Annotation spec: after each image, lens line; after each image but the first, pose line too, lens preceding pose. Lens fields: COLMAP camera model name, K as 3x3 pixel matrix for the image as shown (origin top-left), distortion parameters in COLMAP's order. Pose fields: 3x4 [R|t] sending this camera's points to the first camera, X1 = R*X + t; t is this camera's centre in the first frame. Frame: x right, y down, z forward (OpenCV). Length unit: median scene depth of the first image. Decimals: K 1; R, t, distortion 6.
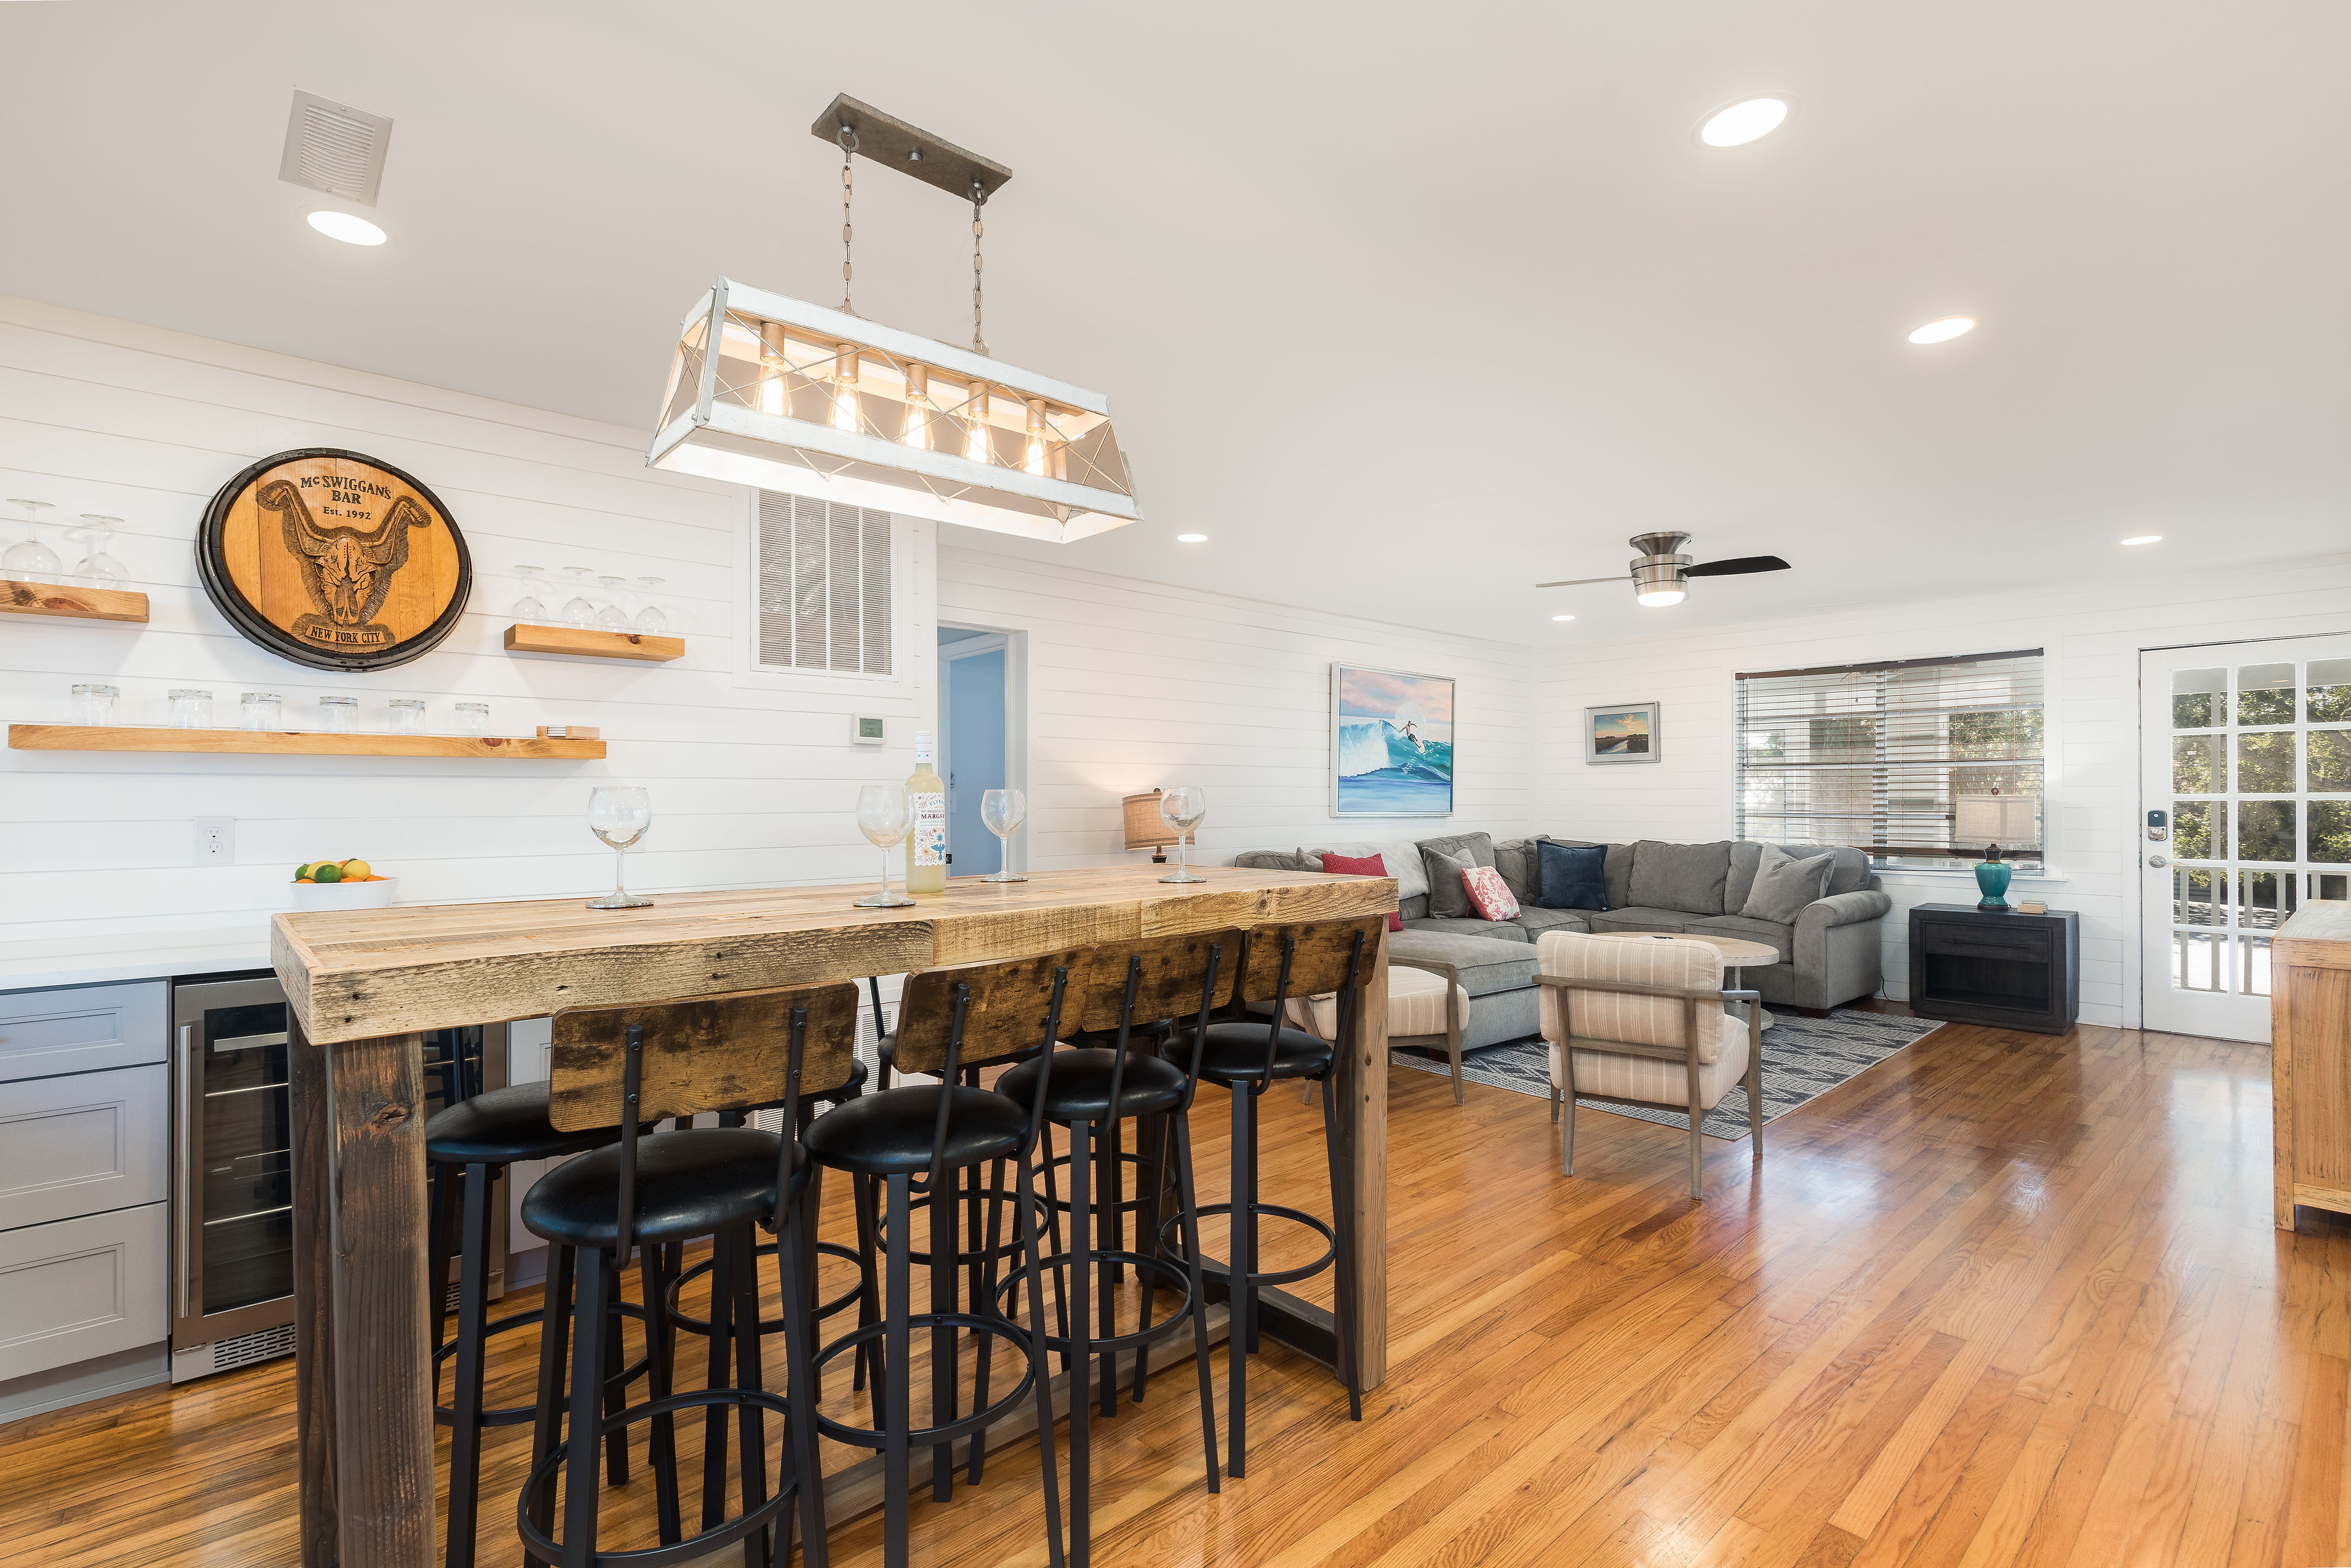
lens RADIAL K [[1049.5, 0, 1163.2], [0, 1049.5, 794.3], [0, 0, 1]] dist [0.003523, -0.001877]
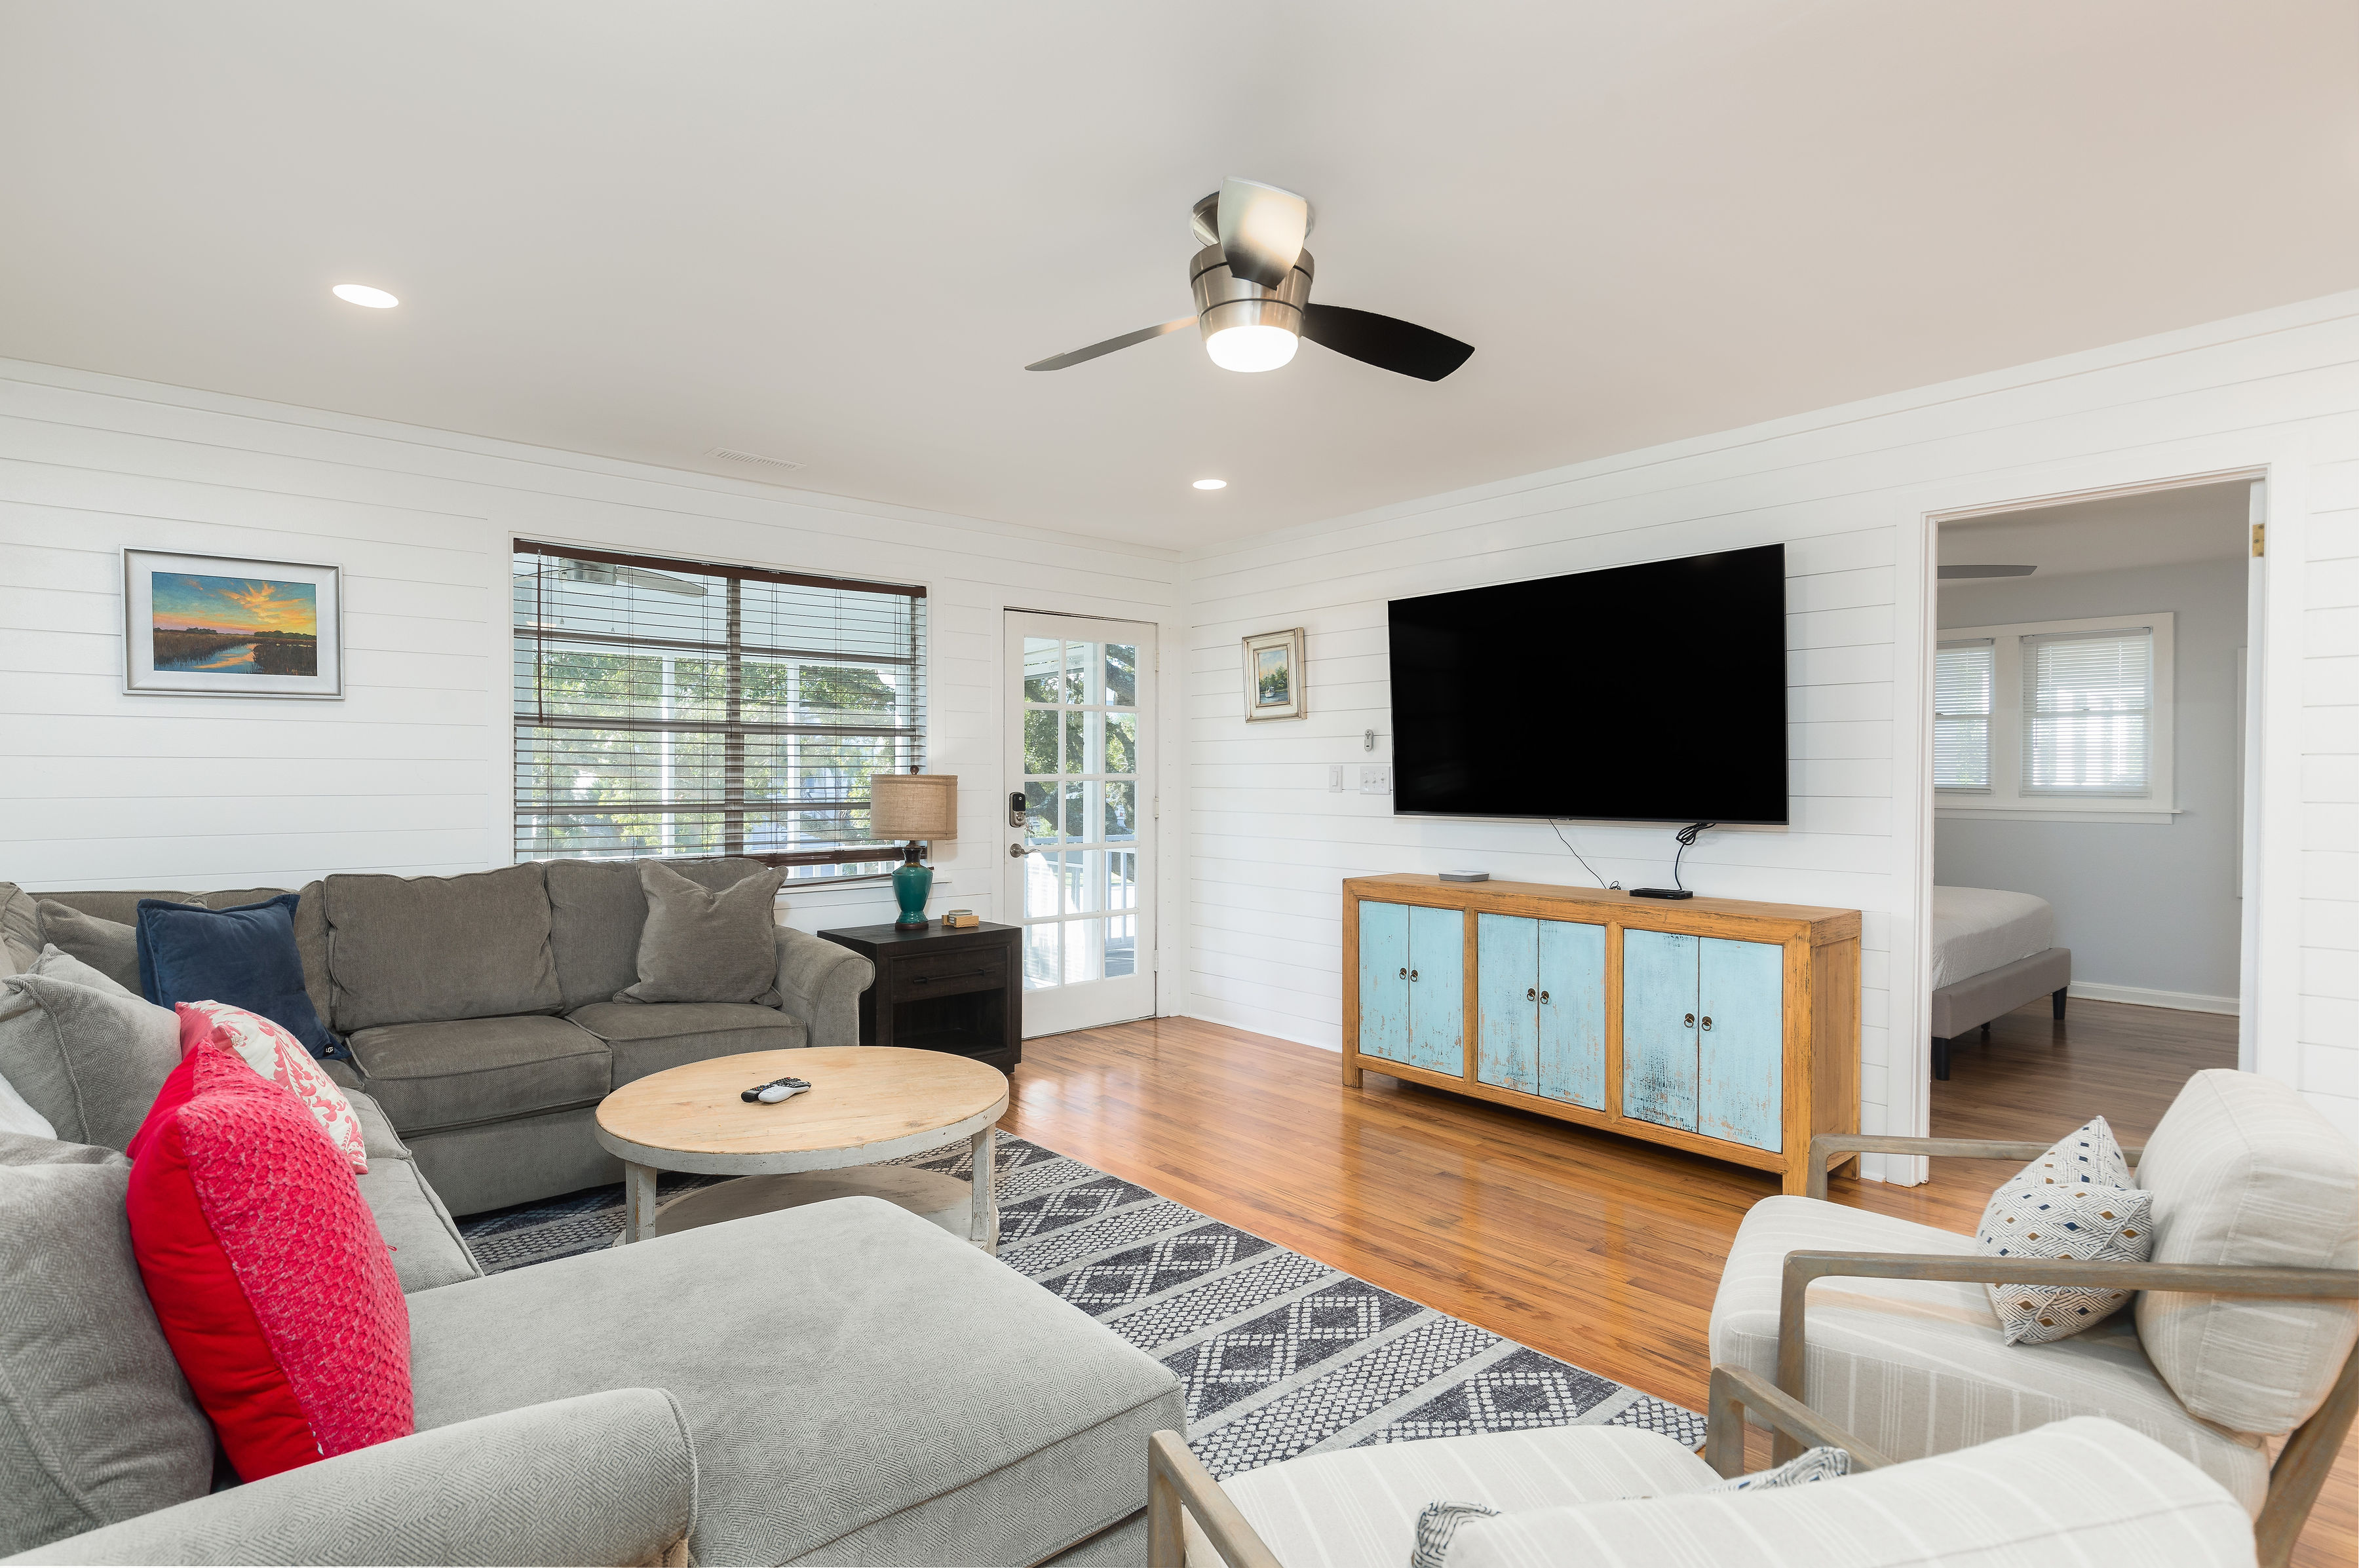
lens RADIAL K [[1164.3, 0, 1162.4], [0, 1164.3, 775.4], [0, 0, 1]] dist [0.001804, 0.000503]
pose [[0.005821, 0.000905, 0.999983, -0.033597], [-0.004639, 0.999989, -0.000878, 0.001255], [-0.999972, -0.004634, 0.005825, 0.749910]]
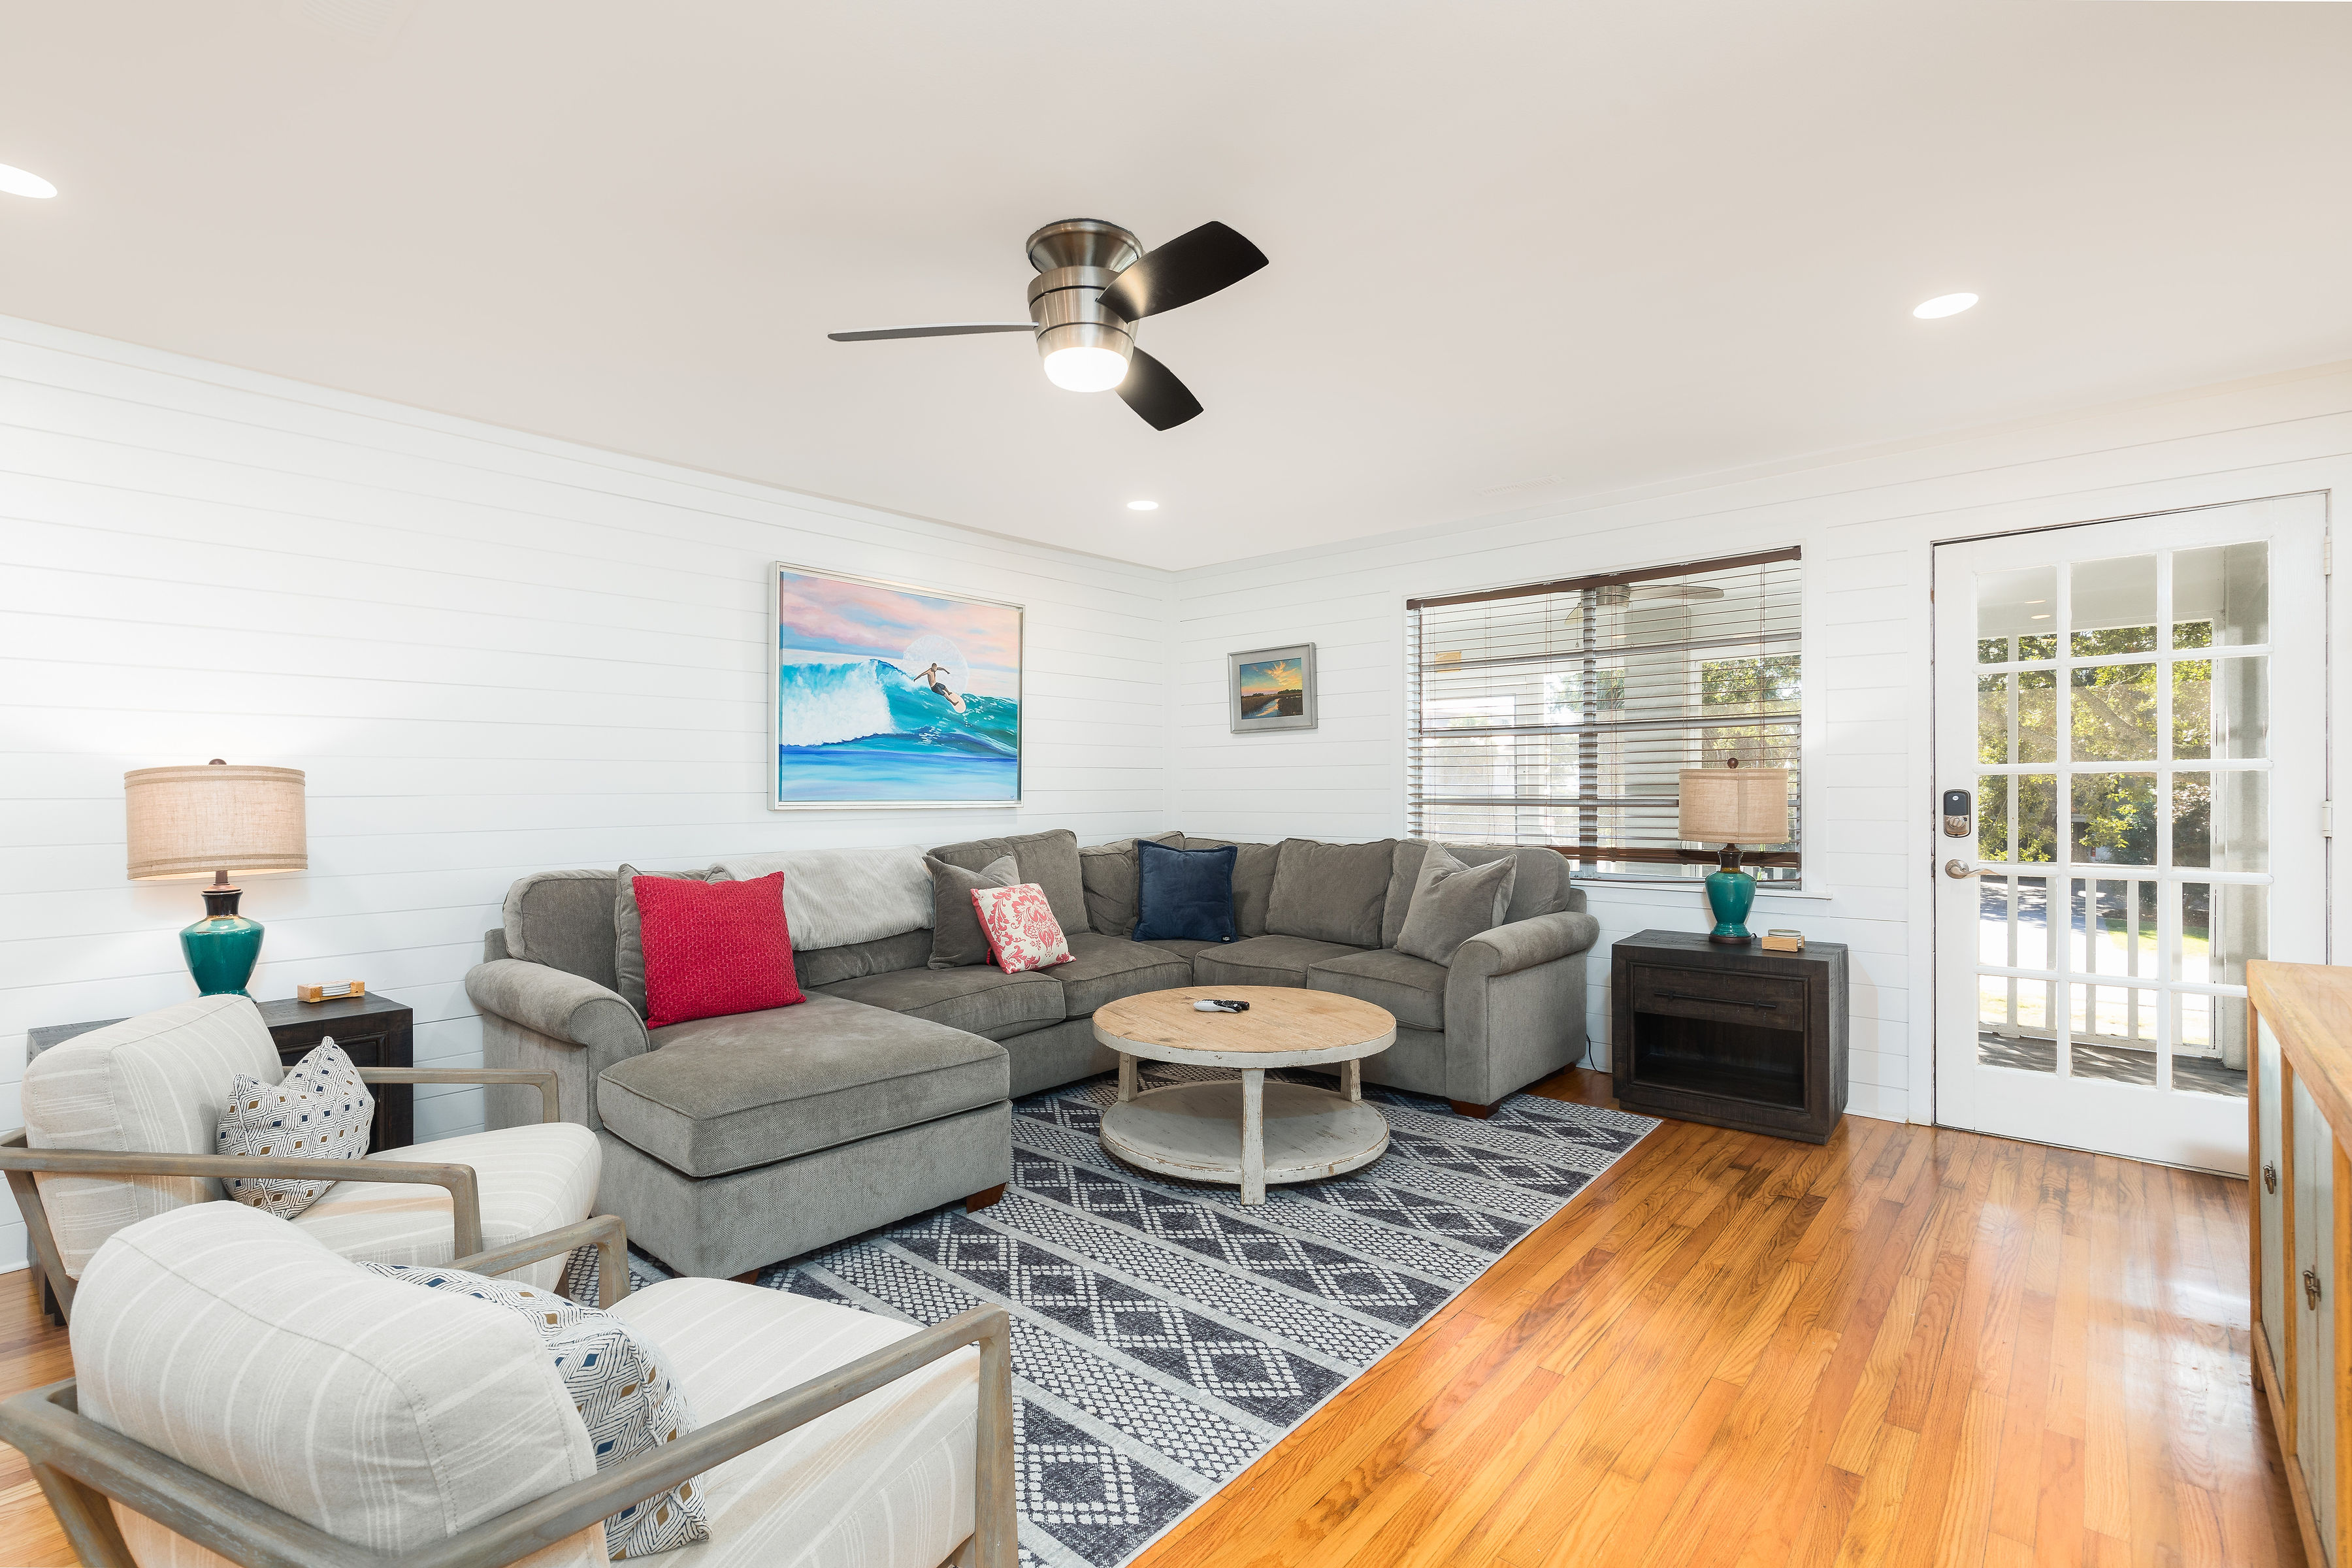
lens RADIAL K [[1050.0, 0, 1154.8], [0, 1050.0, 791.8], [0, 0, 1]] dist [0.003523, -0.001877]
pose [[0.991704, -0.006342, 0.128385, 0.317355], [0.005481, 0.999960, 0.007055, 0.007856], [-0.128424, -0.006293, 0.991699, 0.358727]]
